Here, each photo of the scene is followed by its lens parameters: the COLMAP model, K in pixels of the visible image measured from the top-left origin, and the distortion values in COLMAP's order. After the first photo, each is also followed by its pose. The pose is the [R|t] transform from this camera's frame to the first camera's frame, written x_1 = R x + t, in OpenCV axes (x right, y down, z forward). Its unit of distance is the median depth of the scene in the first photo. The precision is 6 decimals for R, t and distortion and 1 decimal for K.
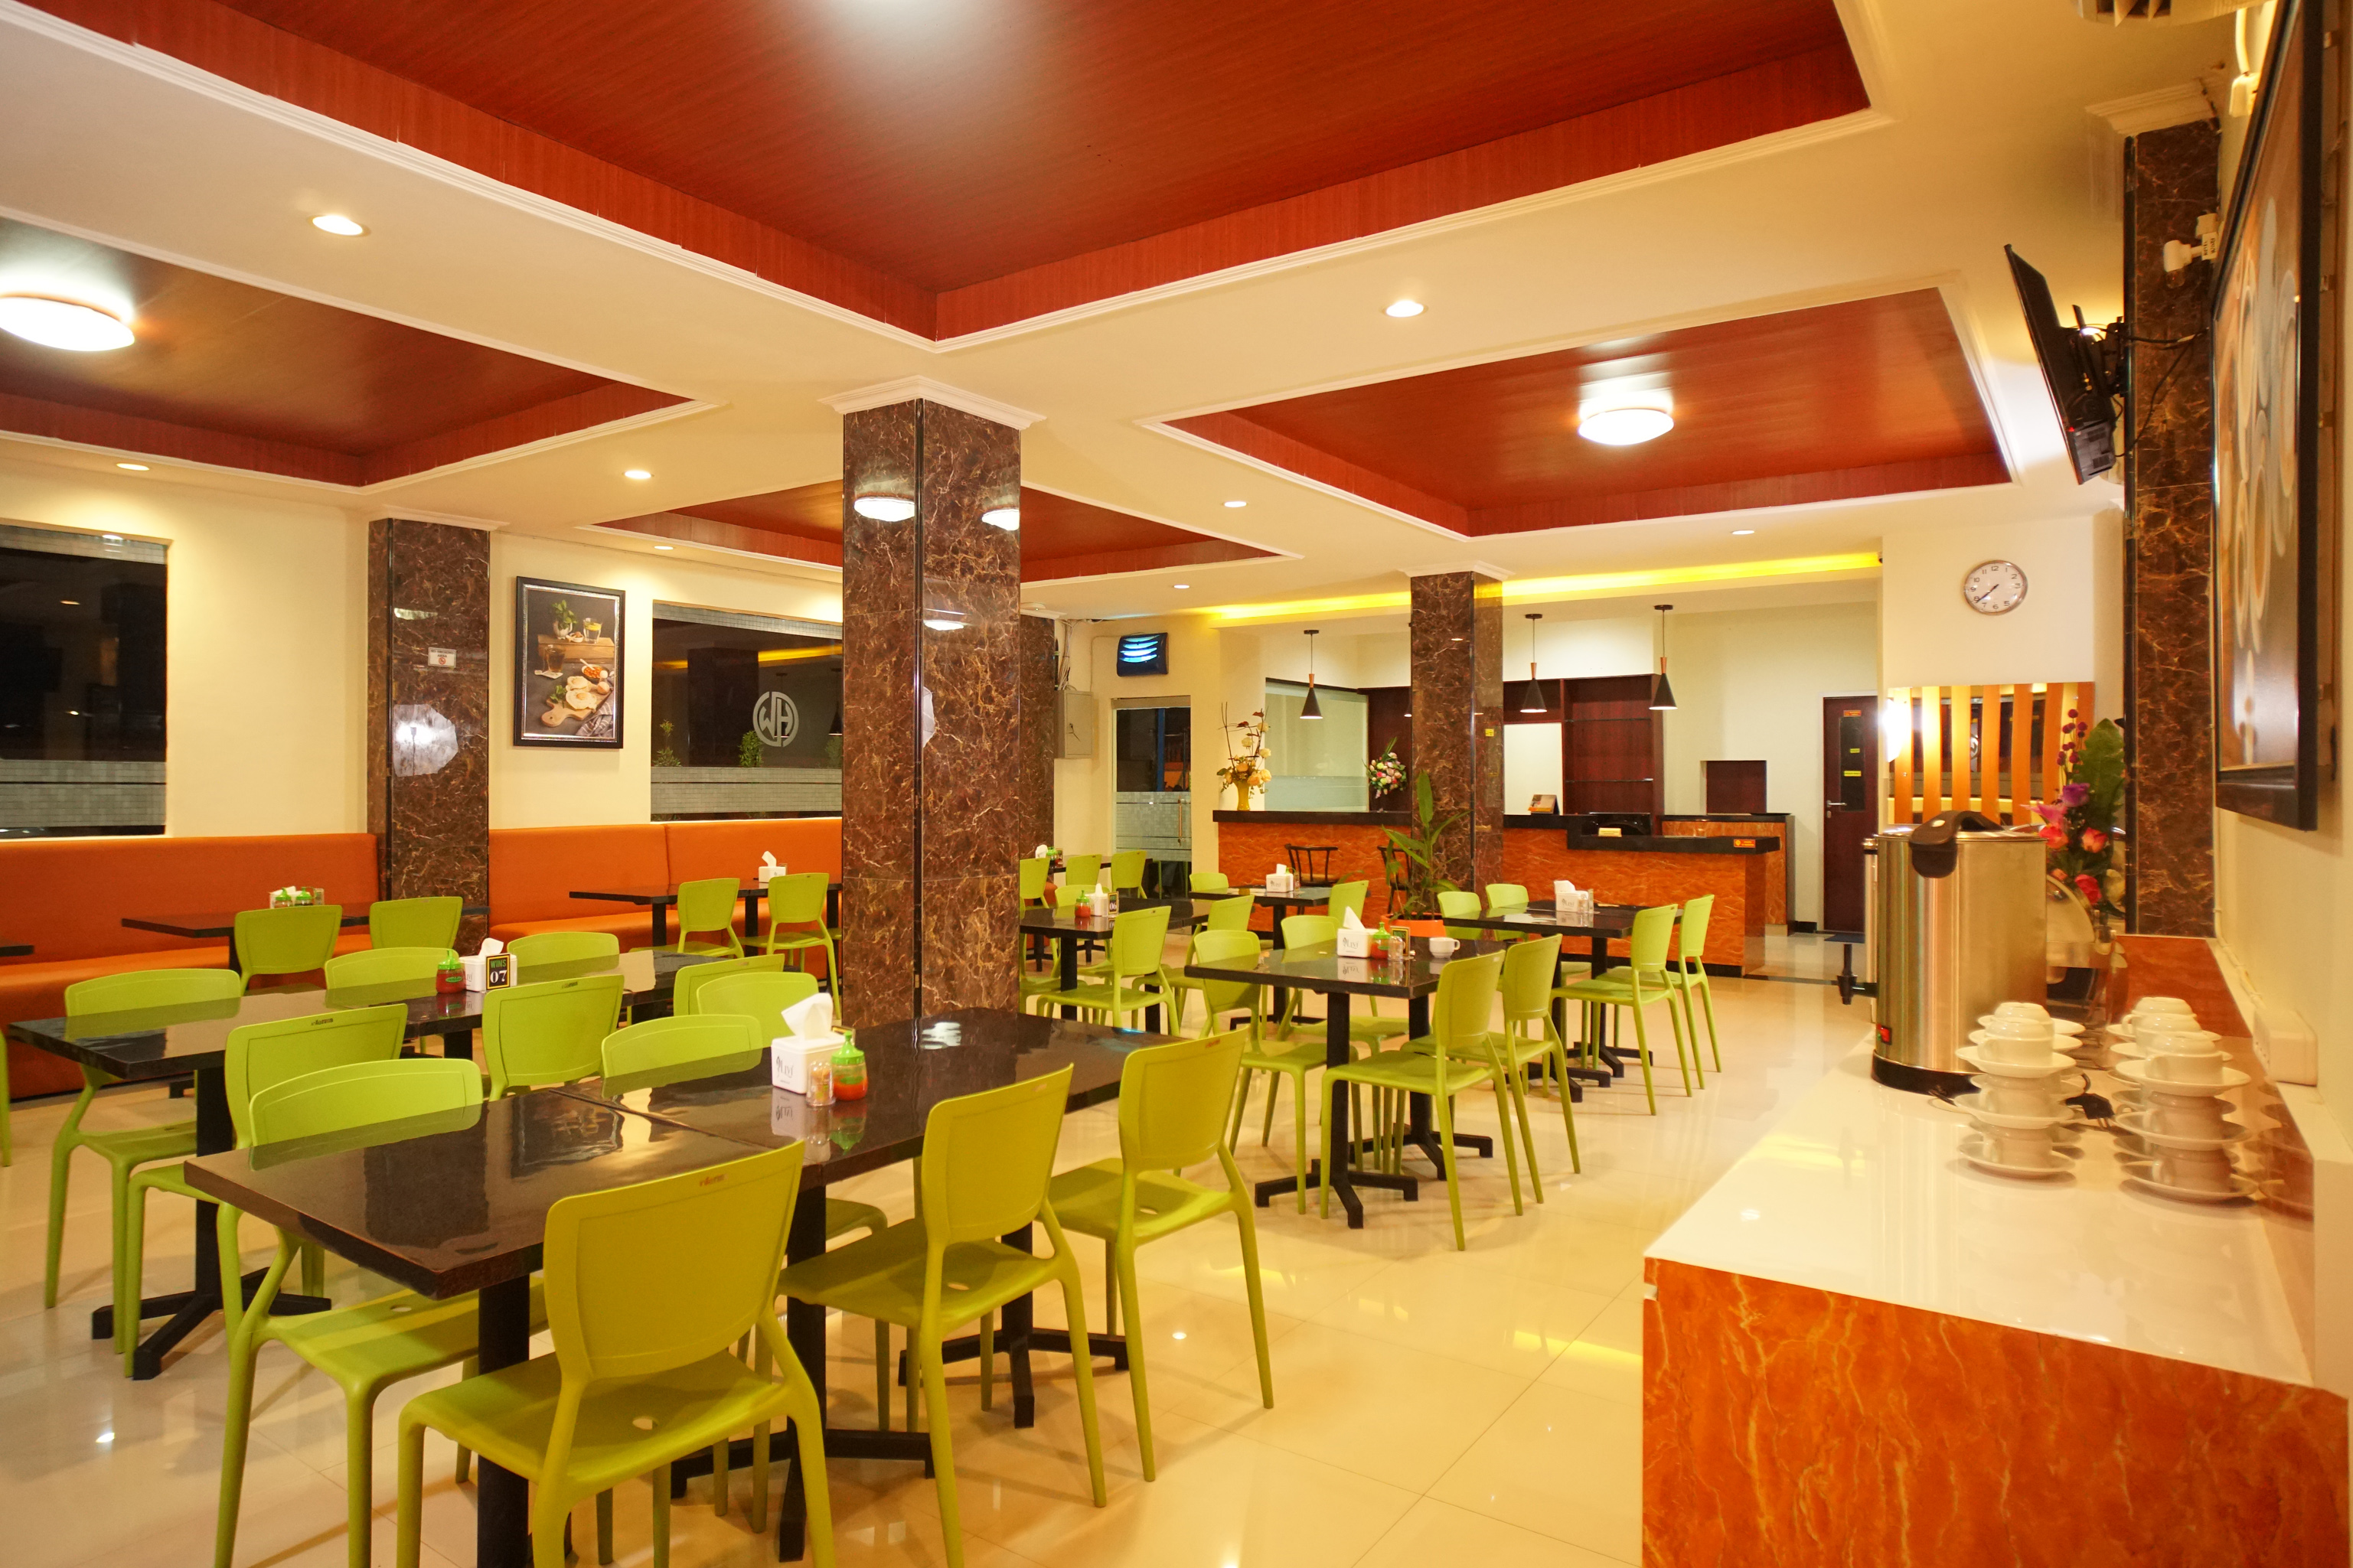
lens RADIAL K [[1363.8, 0, 1177.8], [0, 1363.8, 776.5], [0, 0, 1]] dist [-0.038649, 0.030681]
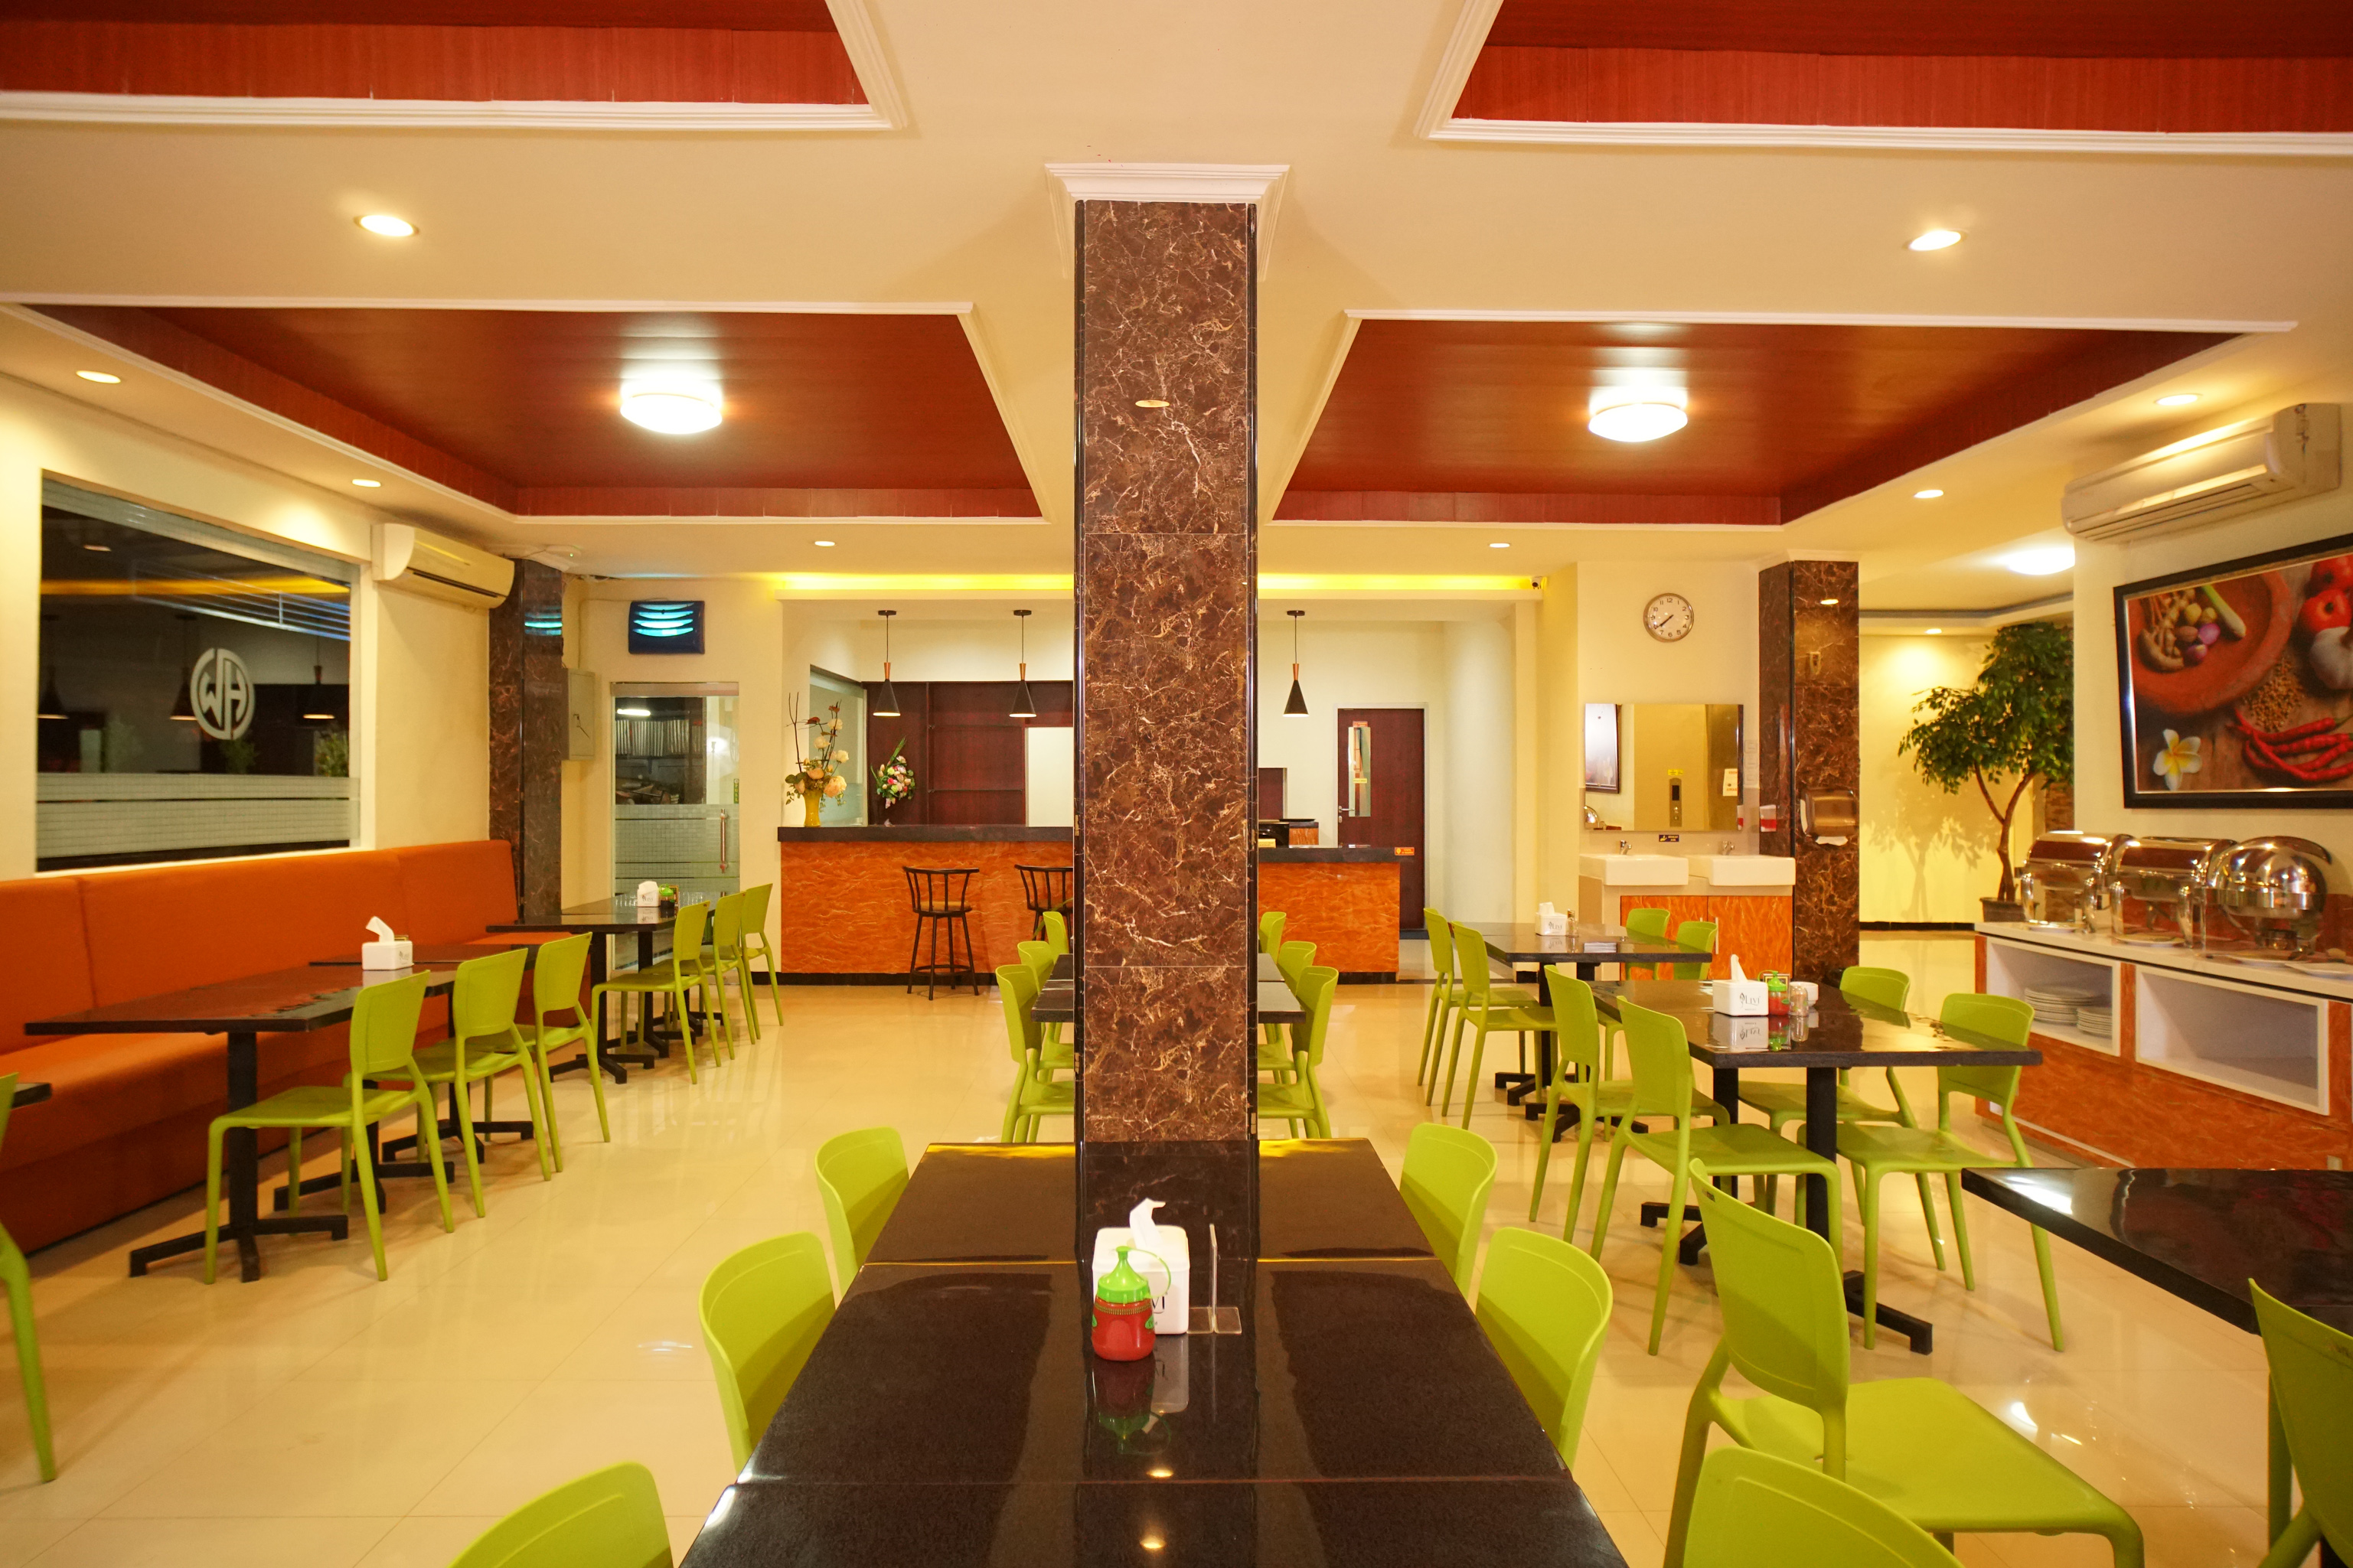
lens RADIAL K [[1363.8, 0, 1177.8], [0, 1363.8, 776.5], [0, 0, 1]] dist [-0.038649, 0.030681]
pose [[0.810721, 0.001862, 0.585430, -0.304741], [-0.001386, 0.999998, -0.001262, -0.005160], [-0.585431, 0.000211, 0.810722, 0.262275]]
